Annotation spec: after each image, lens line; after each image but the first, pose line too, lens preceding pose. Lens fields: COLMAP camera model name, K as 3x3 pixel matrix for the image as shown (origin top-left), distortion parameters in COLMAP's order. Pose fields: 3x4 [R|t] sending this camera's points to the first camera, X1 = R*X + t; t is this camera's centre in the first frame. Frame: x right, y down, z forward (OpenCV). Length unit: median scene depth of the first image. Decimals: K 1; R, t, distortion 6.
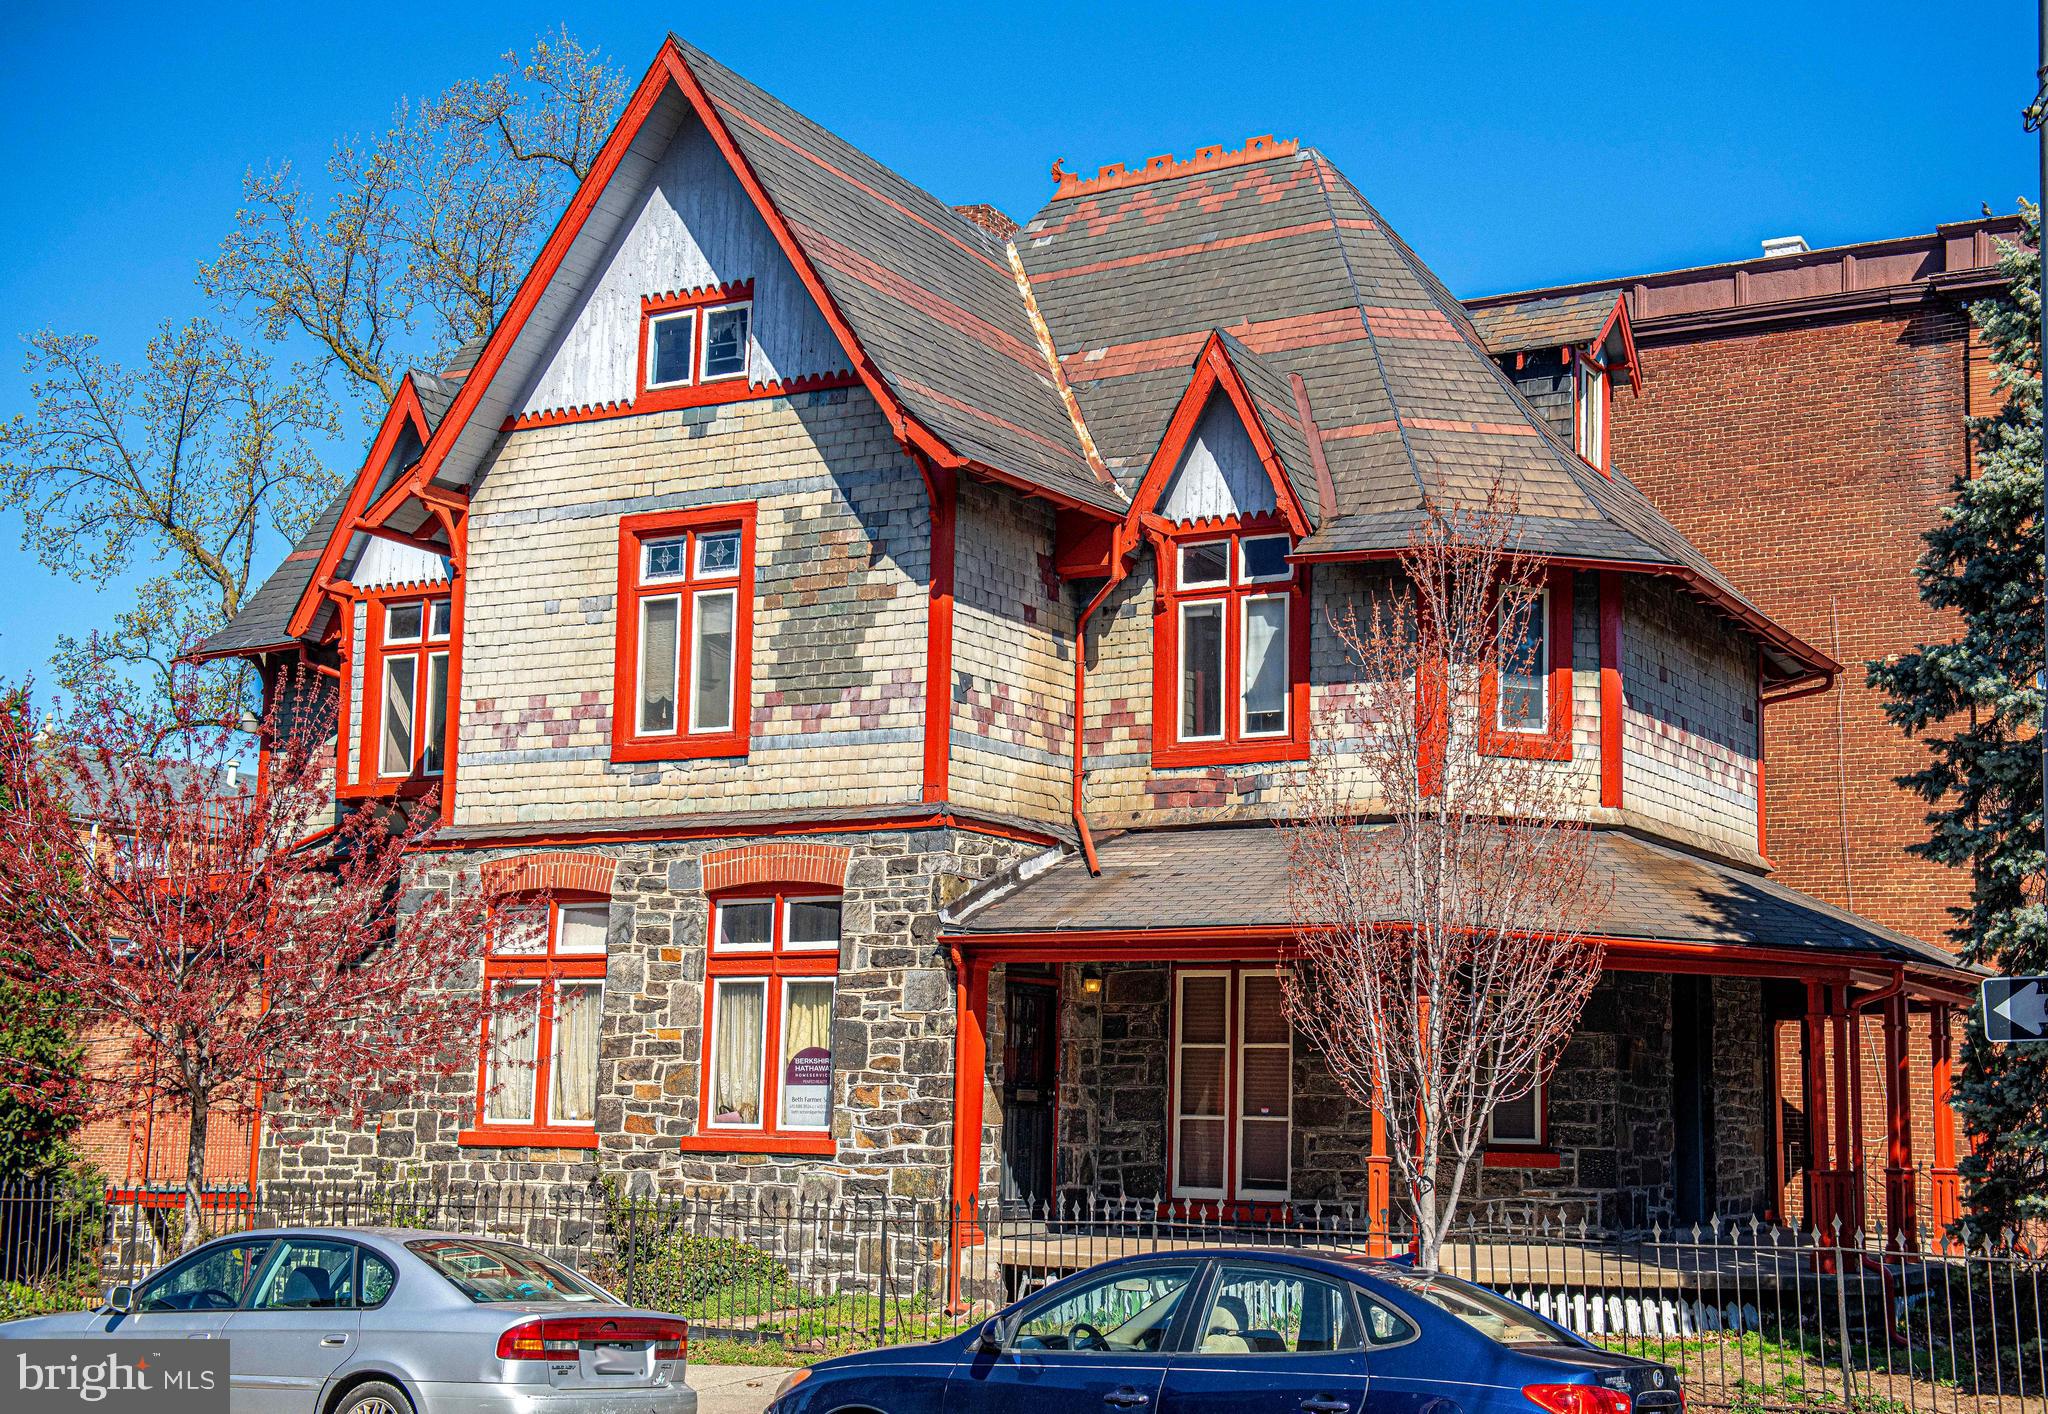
lens RADIAL K [[2664.6, 0, 1030.4], [0, 2664.6, 713.8], [0, 0, 1]] dist [0.079725, 0.000000]
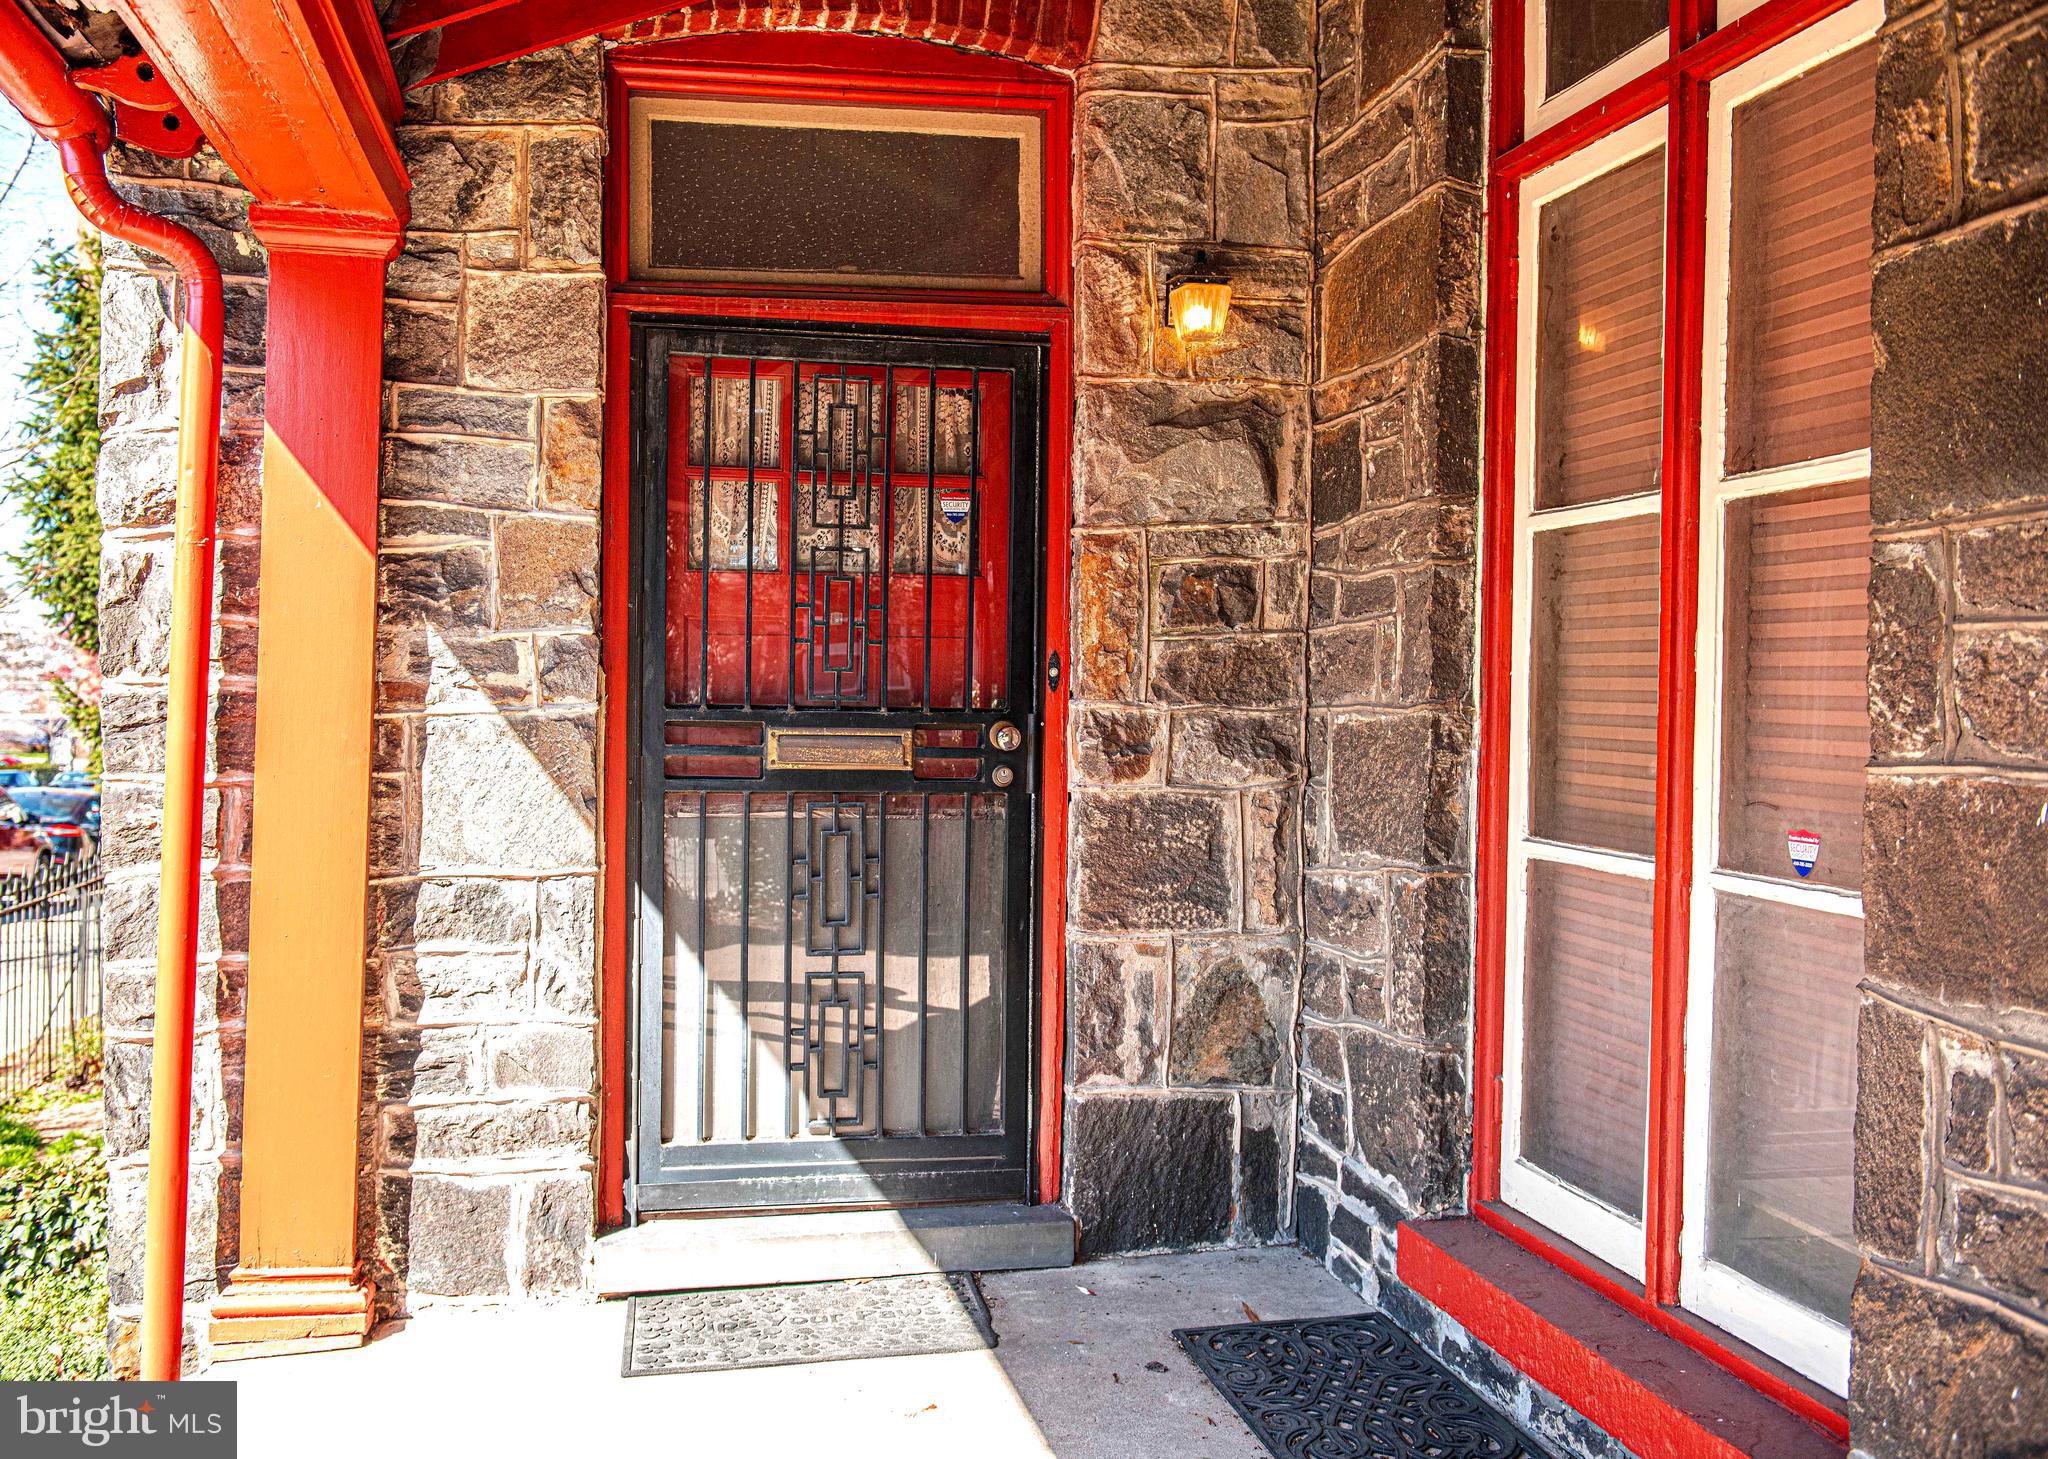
lens RADIAL K [[1848.4, 0, 1007.9], [0, 1848.4, 712.9], [0, 0, 1]] dist [0.002879, -0.002970]
pose [[0.669820, -0.000417, -0.742523, 0.141972], [0.116211, 0.987735, 0.104278, 0.120539], [0.733373, -0.156137, 0.661653, 0.878950]]
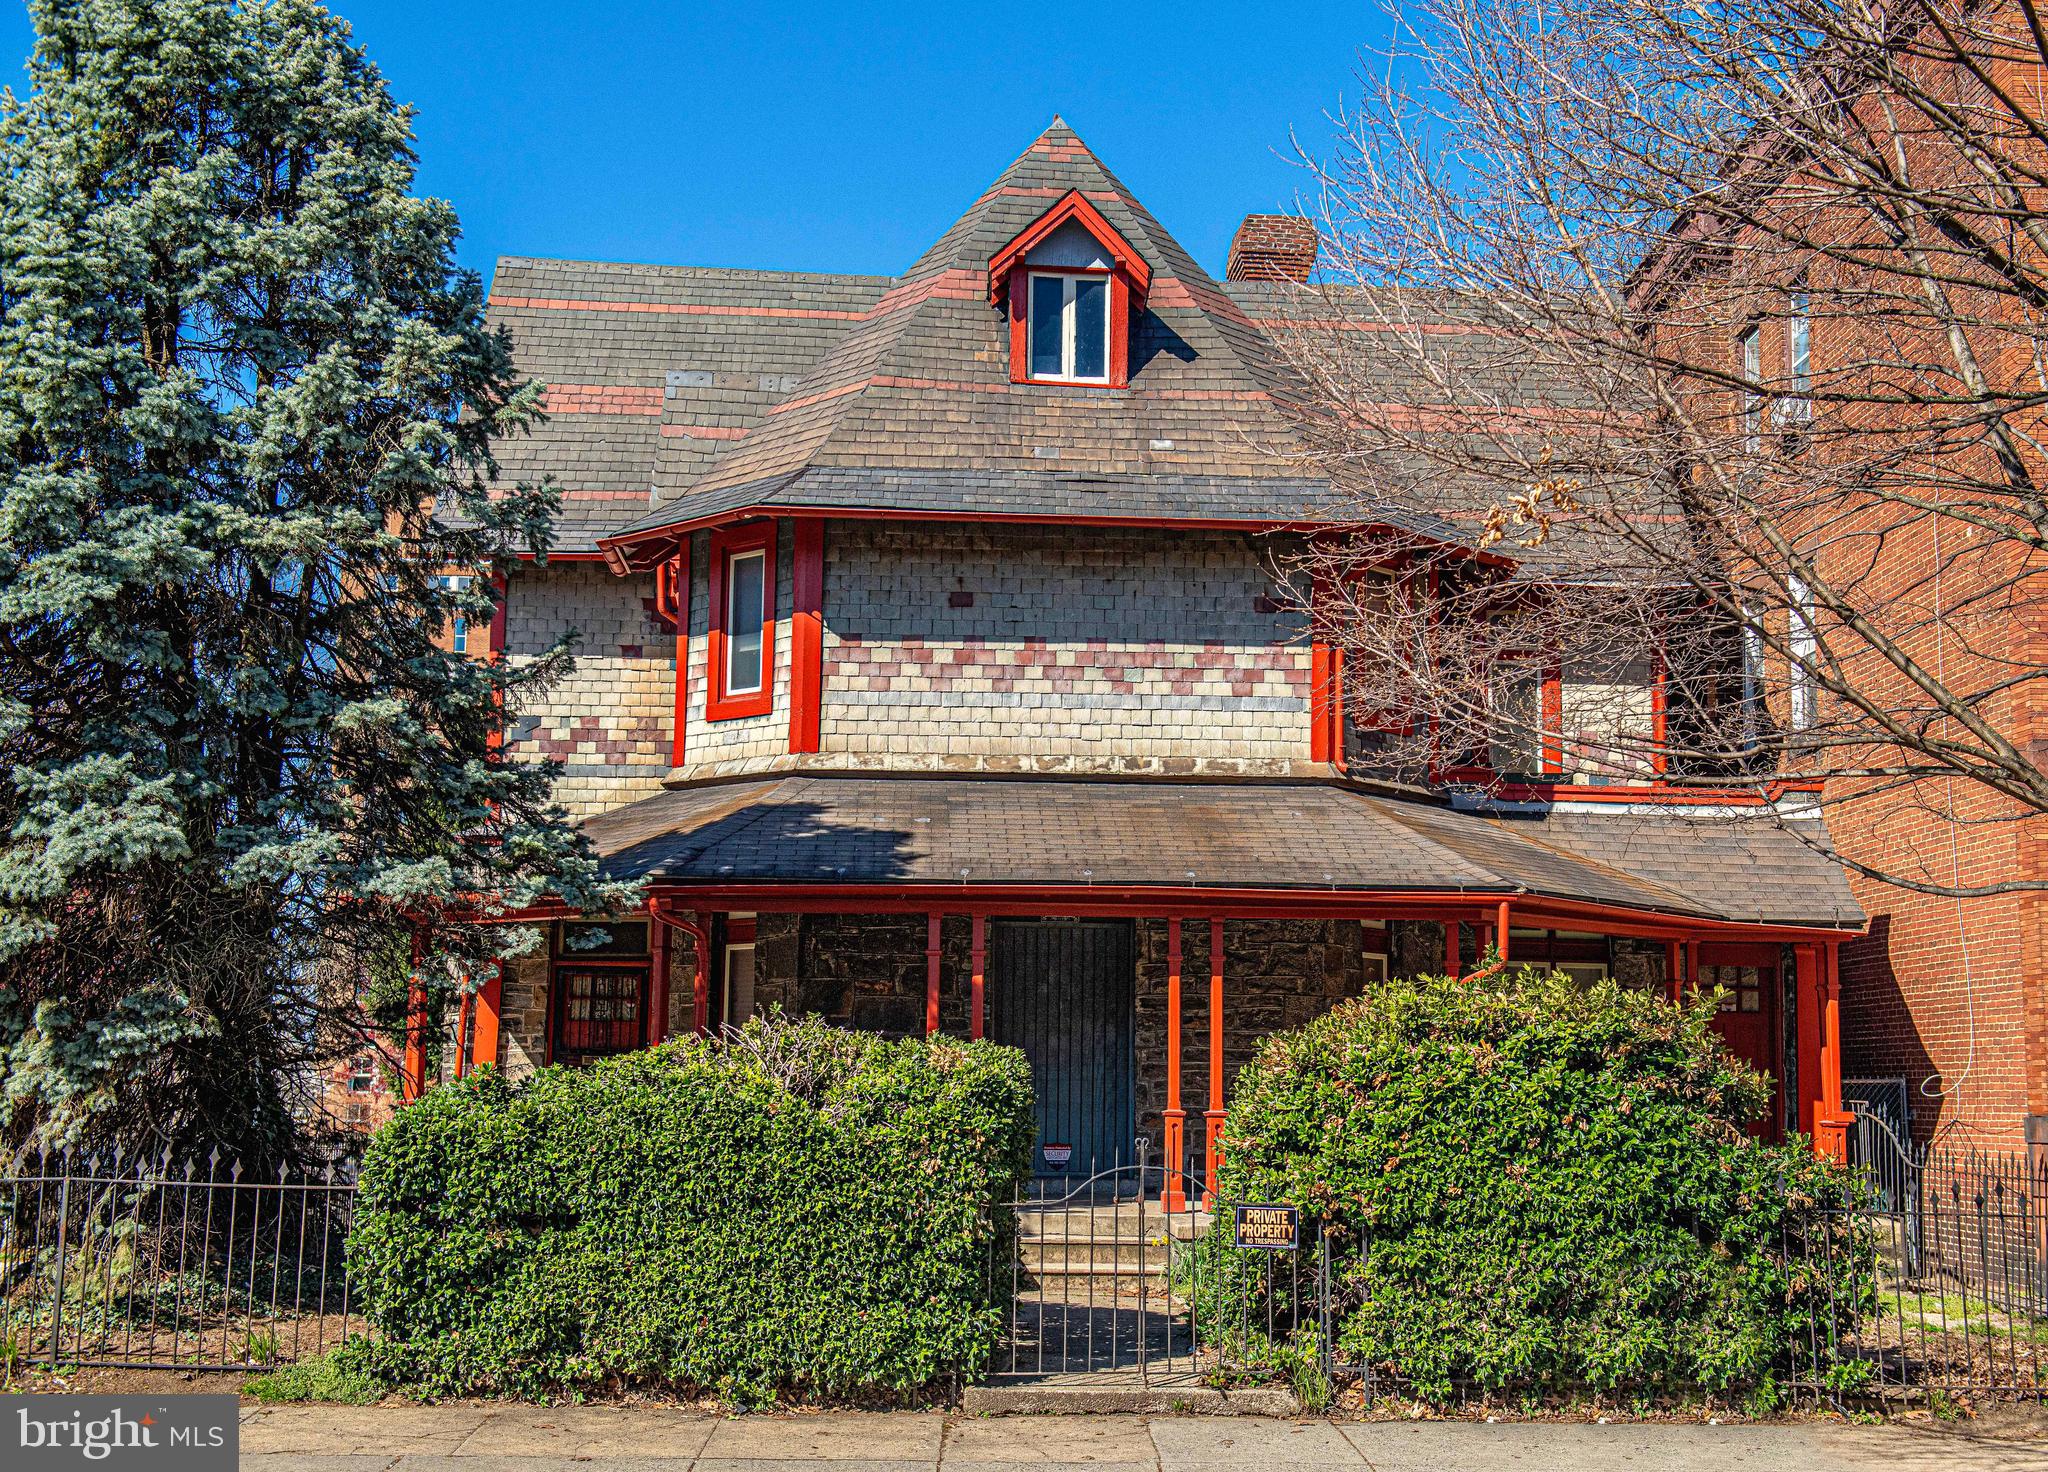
lens RADIAL K [[2683.6, 0, 1024.7], [0, 2683.6, 737.5], [0, 0, 1]] dist [-0.002368, 0.000000]
pose [[0.512670, -0.138260, -0.847381, 1.102021], [0.117510, 0.988961, -0.090266, 0.128695], [0.850506, -0.053299, 0.523257, 0.539770]]
